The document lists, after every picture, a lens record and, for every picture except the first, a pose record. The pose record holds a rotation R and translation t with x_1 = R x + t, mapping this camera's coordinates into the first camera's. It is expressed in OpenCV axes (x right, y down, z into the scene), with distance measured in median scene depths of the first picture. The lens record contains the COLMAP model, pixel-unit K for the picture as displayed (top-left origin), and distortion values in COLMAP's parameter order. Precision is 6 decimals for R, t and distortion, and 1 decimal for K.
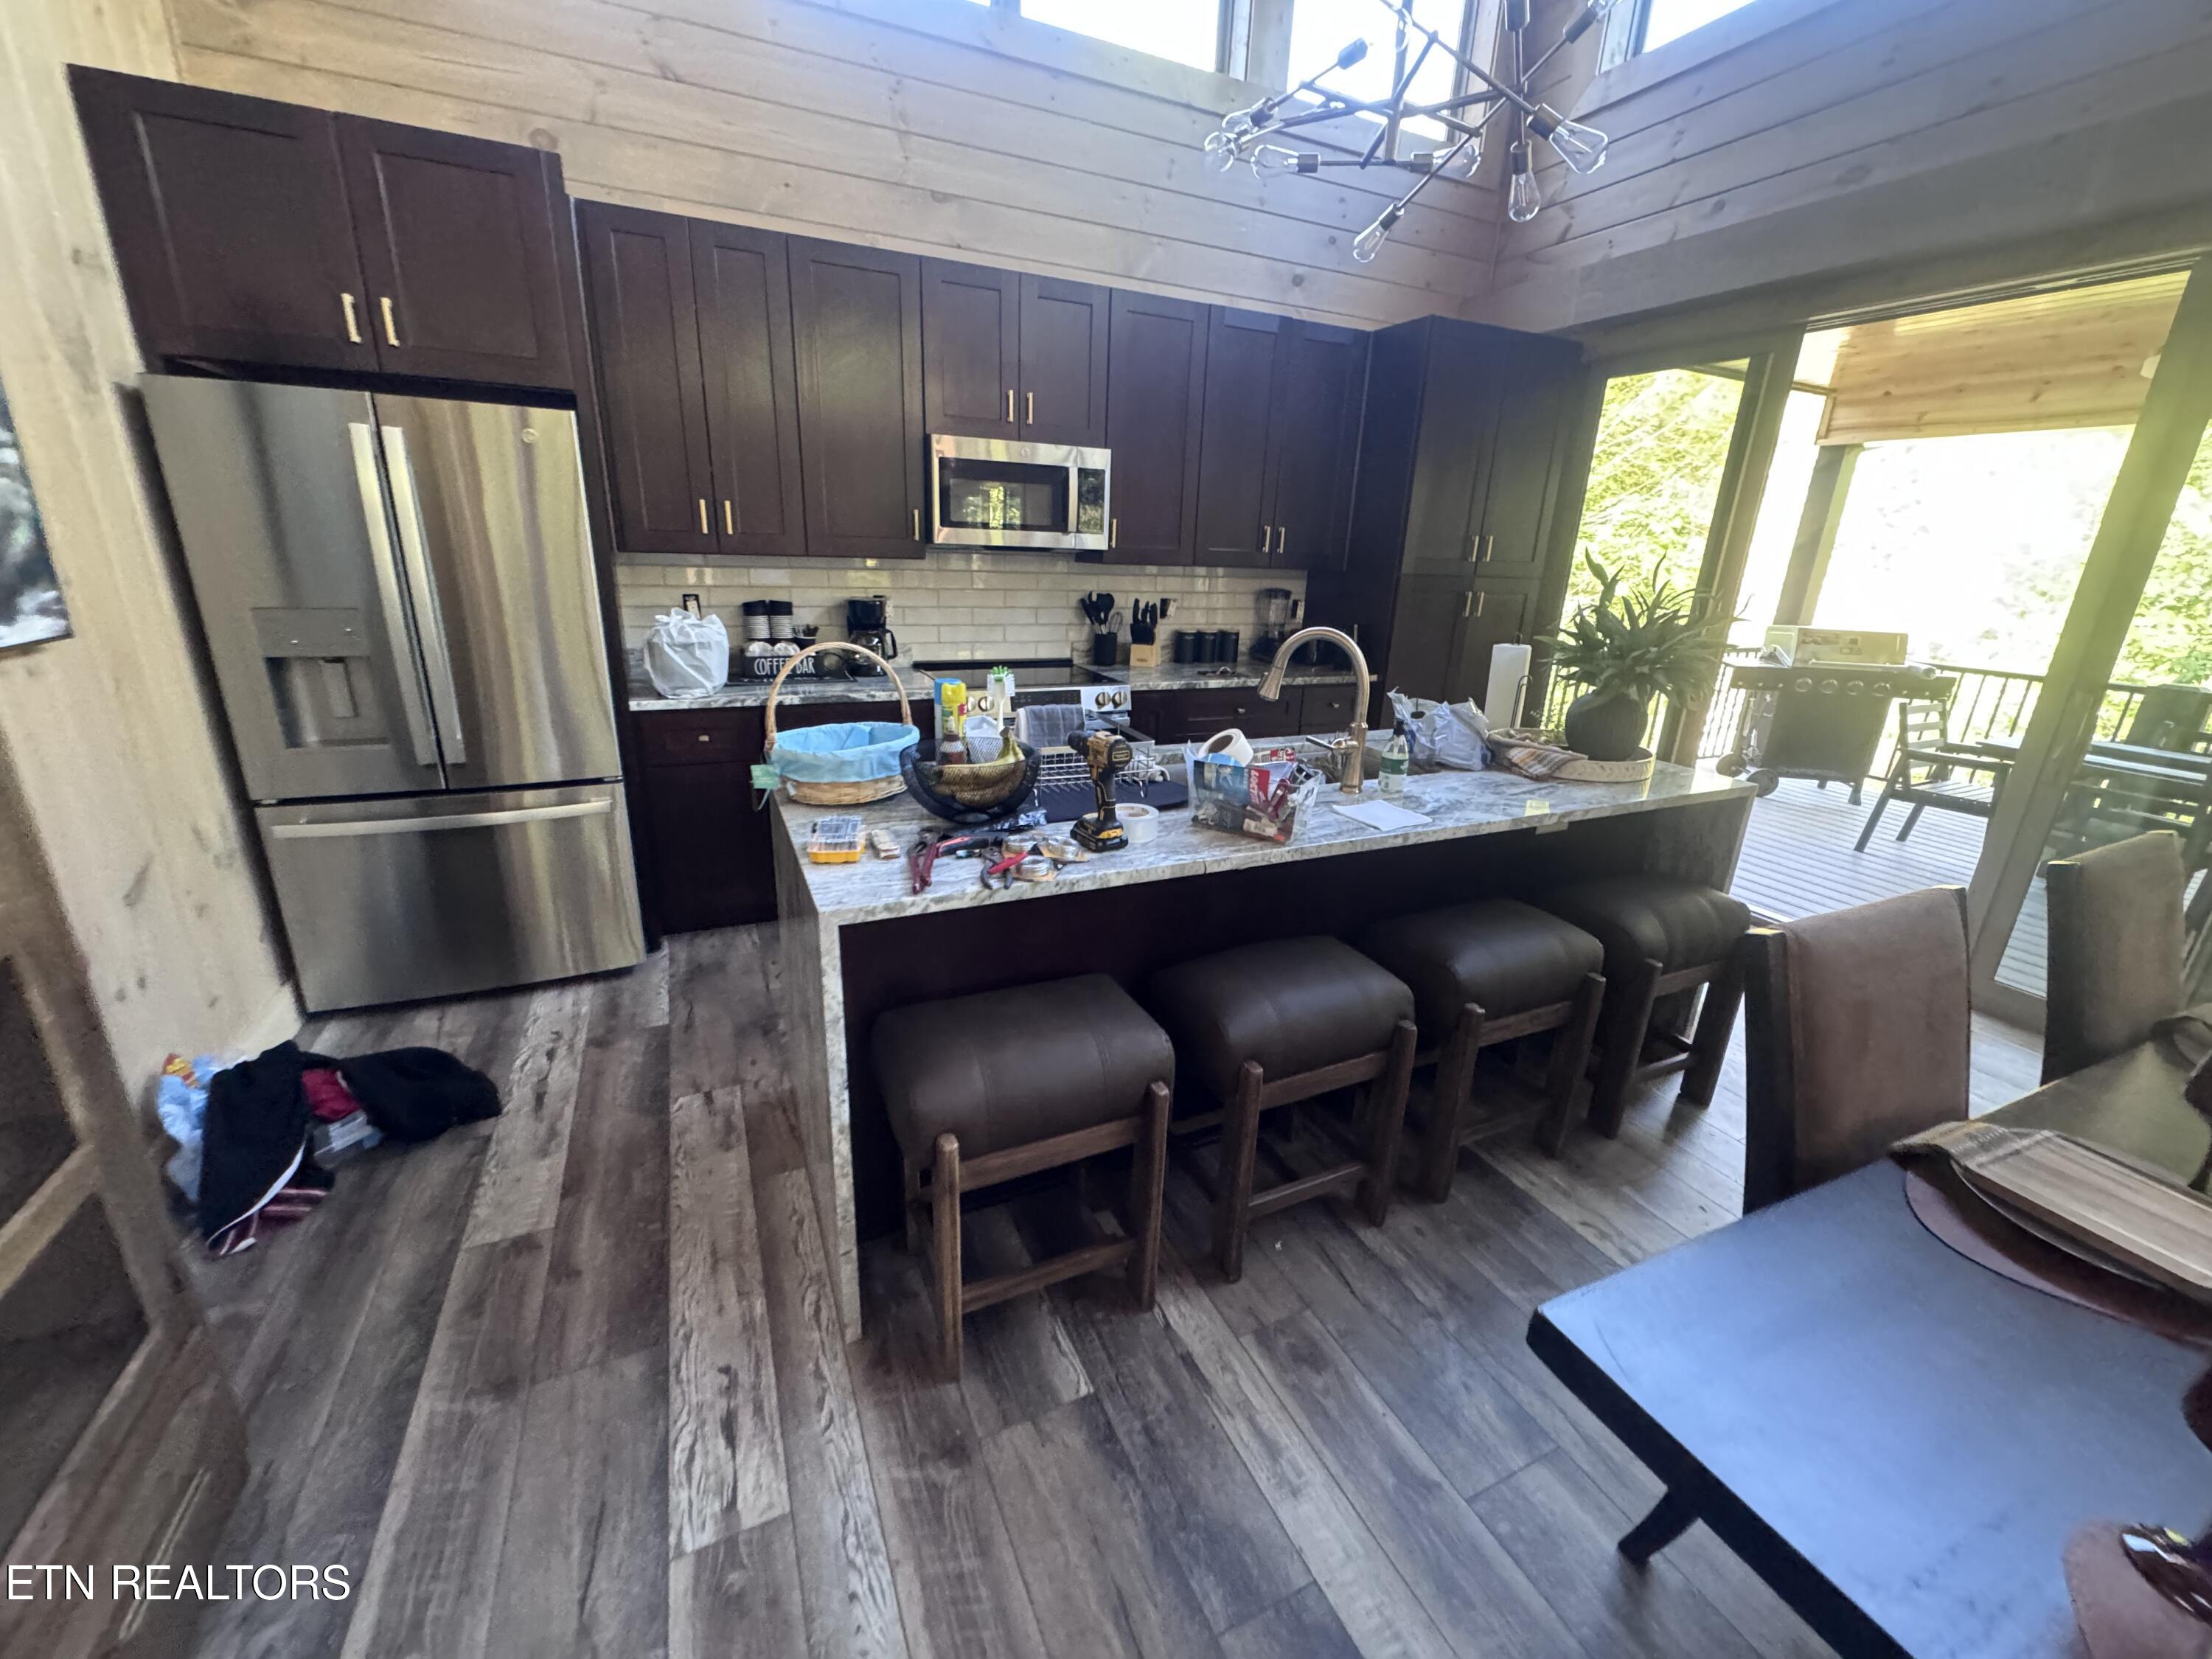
lens RADIAL K [[885.6, 0, 1106.0], [0, 885.6, 829.5], [0, 0, 1]] dist [-0.000773, -0.000210]
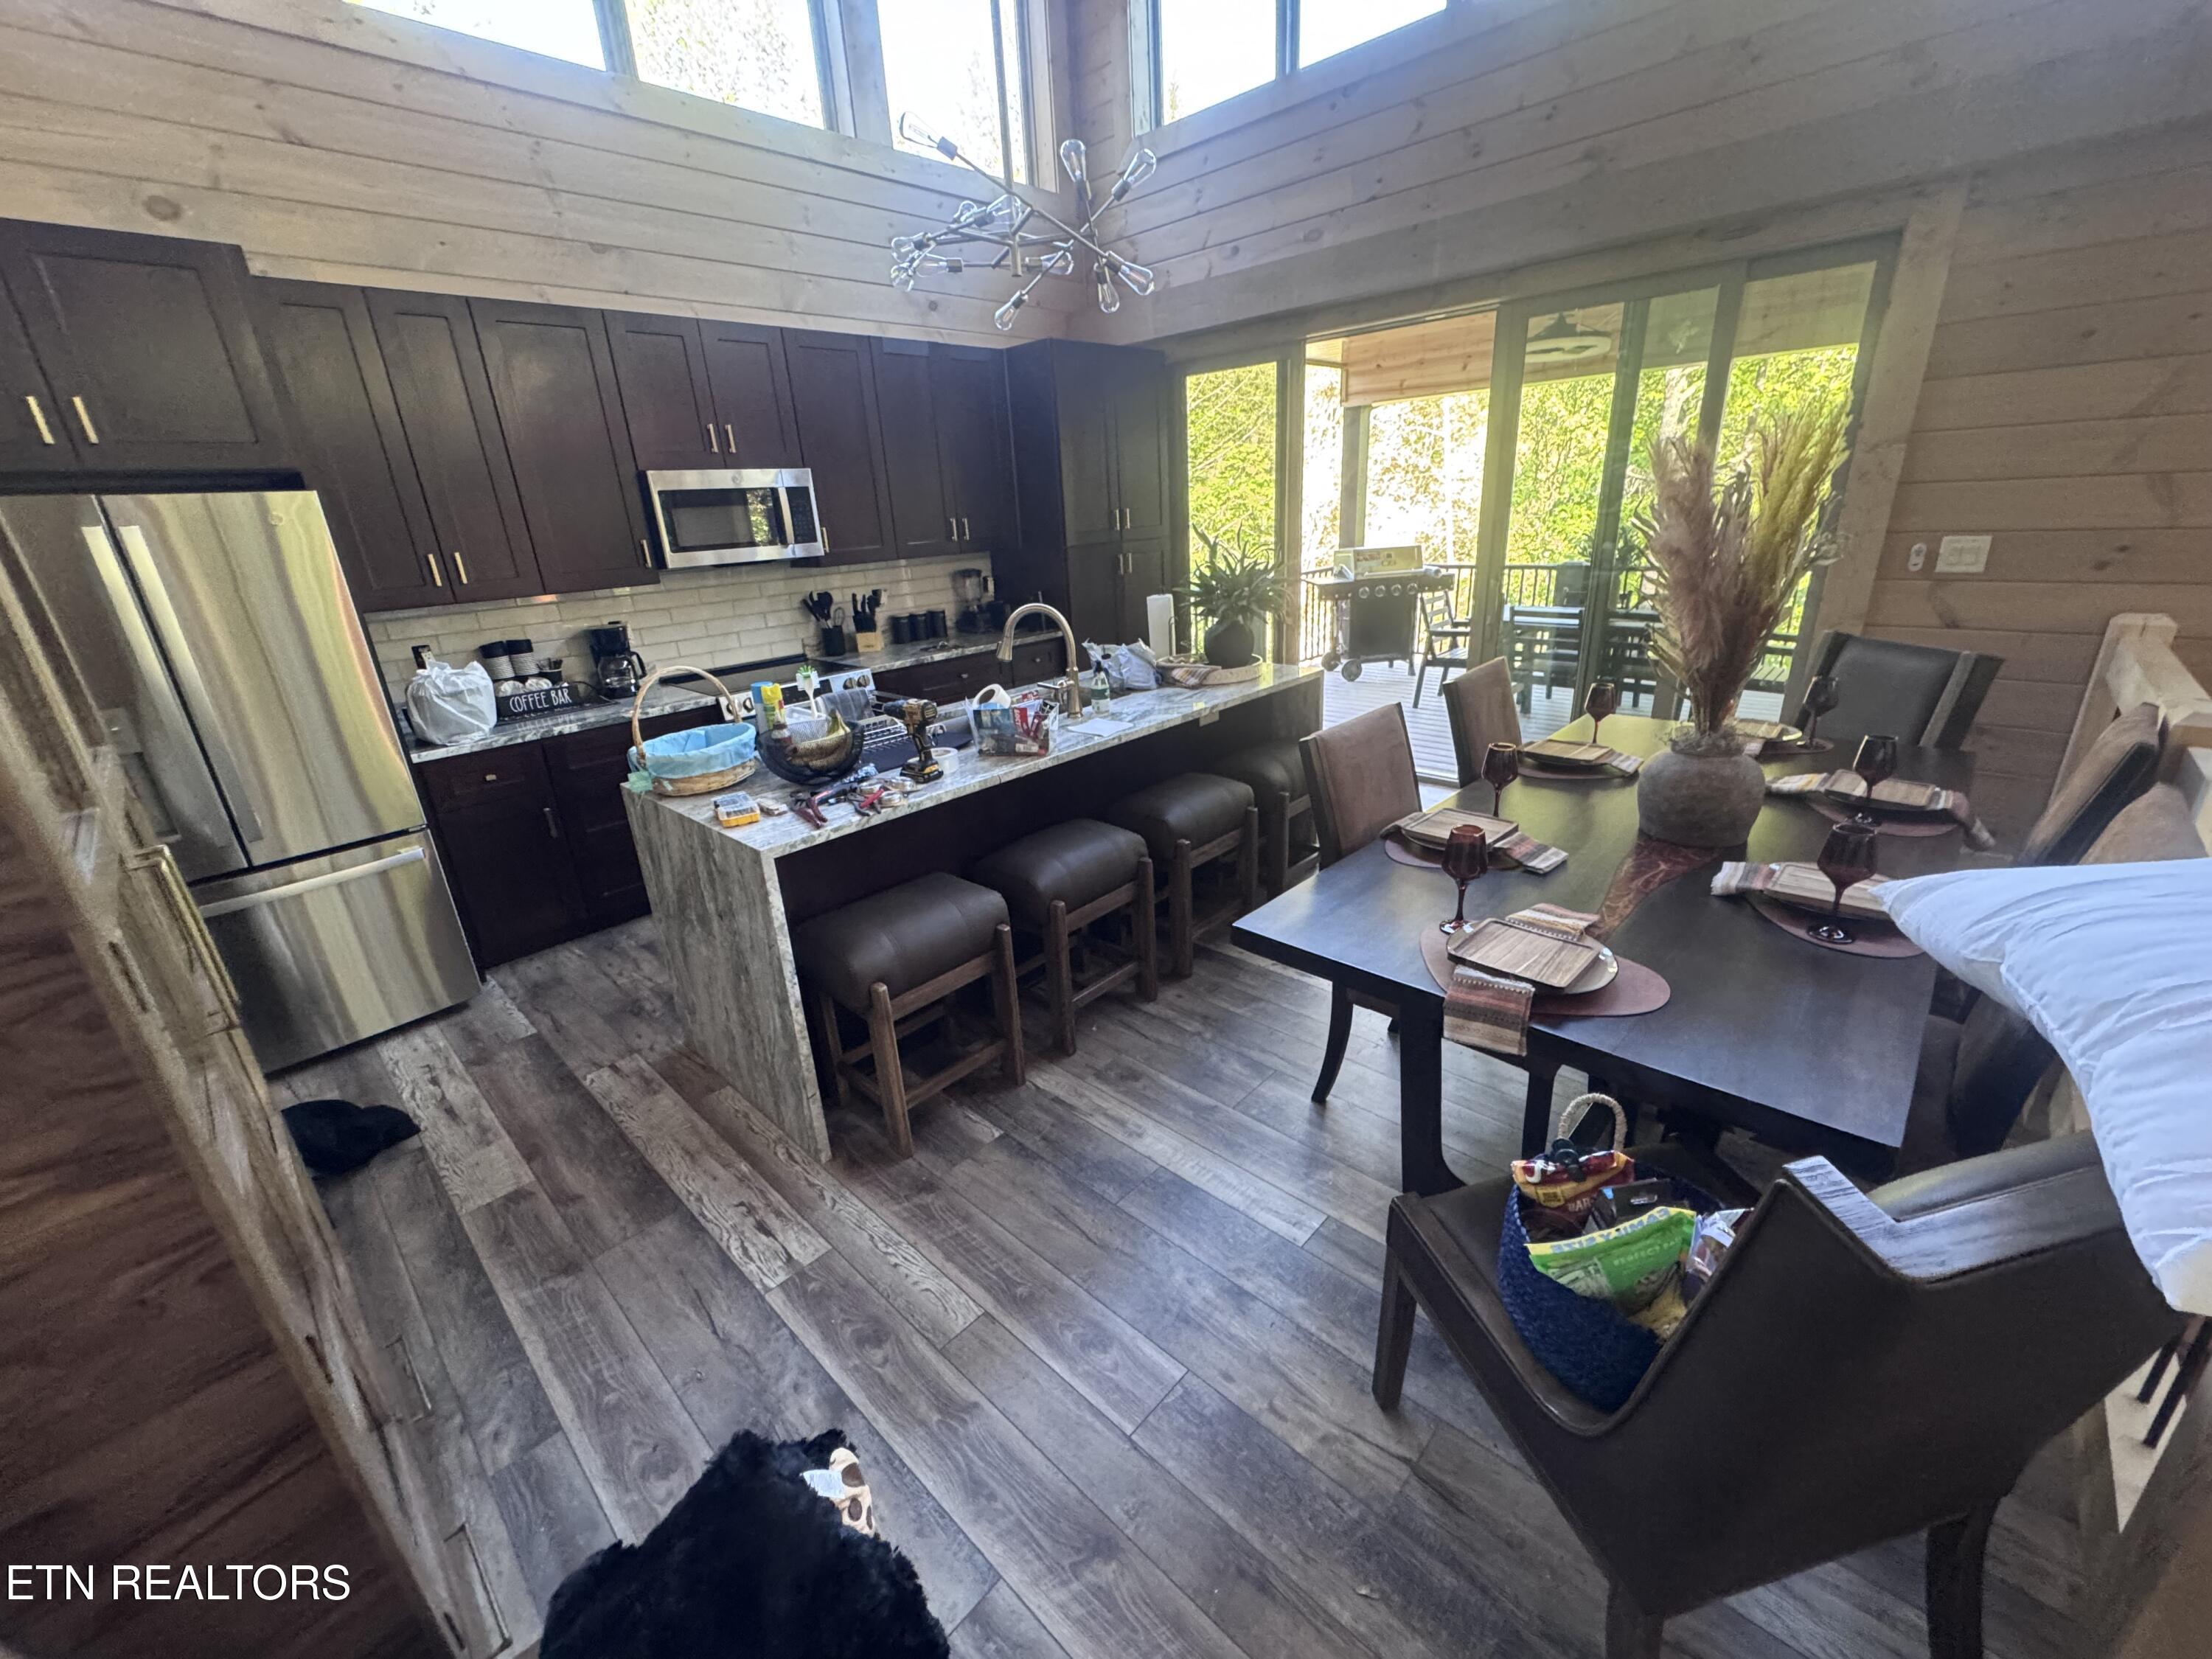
lens RADIAL K [[885.6, 0, 1106.0], [0, 885.6, 829.5], [0, 0, 1]] dist [-0.000773, -0.000210]
pose [[0.926557, -0.209233, 0.312593, -0.144654], [0.198020, 0.977866, 0.067579, 0.042967], [-0.319814, -0.000716, 0.947480, -0.323203]]
